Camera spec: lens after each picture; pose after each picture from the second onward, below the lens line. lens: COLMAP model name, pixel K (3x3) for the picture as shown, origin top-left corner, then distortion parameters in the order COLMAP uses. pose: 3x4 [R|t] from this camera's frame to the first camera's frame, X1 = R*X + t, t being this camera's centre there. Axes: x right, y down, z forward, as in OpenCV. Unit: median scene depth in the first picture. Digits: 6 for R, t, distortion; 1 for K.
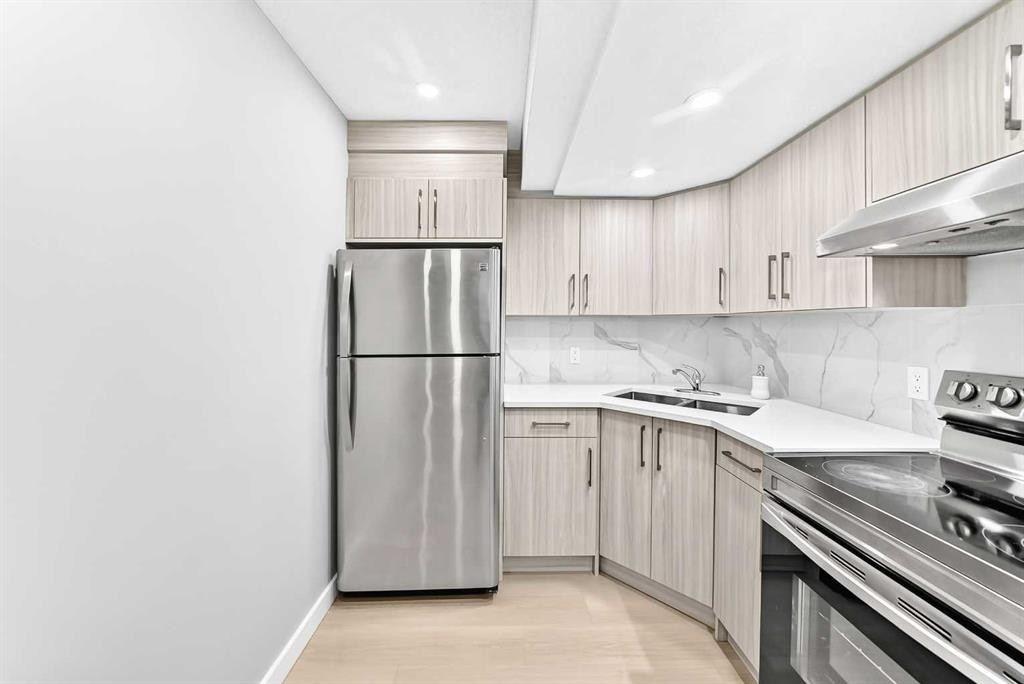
lens RADIAL K [[361.7, 0, 517.1], [0, 361.7, 337.0], [0, 0, 1]] dist [-0.009013, -0.000054]
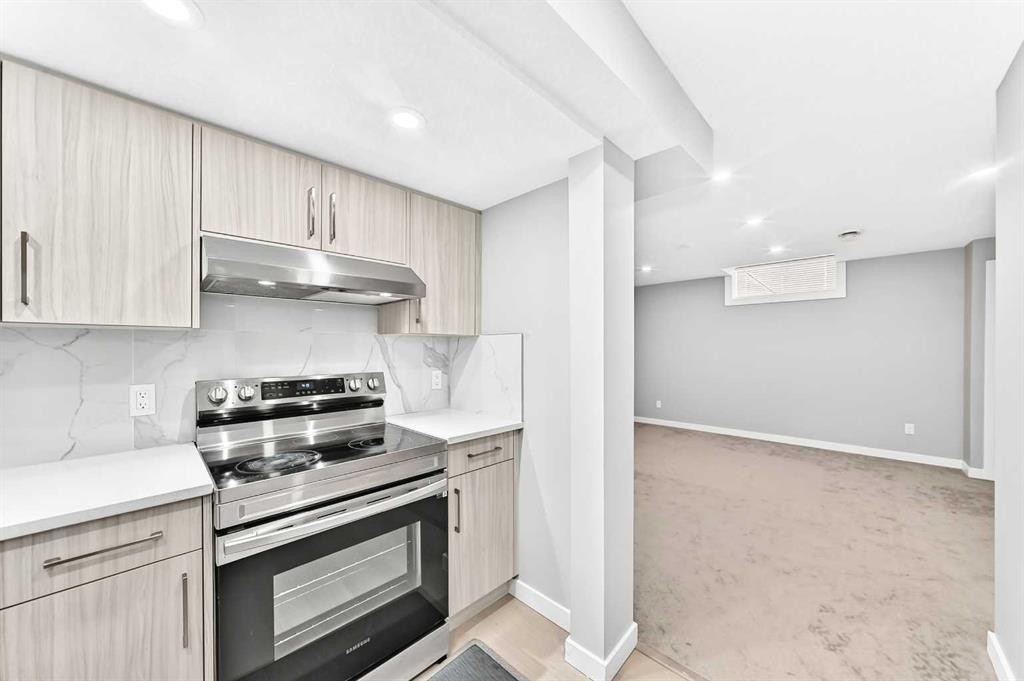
lens RADIAL K [[361.7, 0, 517.1], [0, 361.7, 335.5], [0, 0, 1]] dist [-0.009013, -0.000054]
pose [[-0.701317, 0.018819, 0.712601, -0.386876], [0.017576, 0.999804, -0.009106, -0.030373], [-0.712633, 0.006138, -0.701510, 0.938404]]
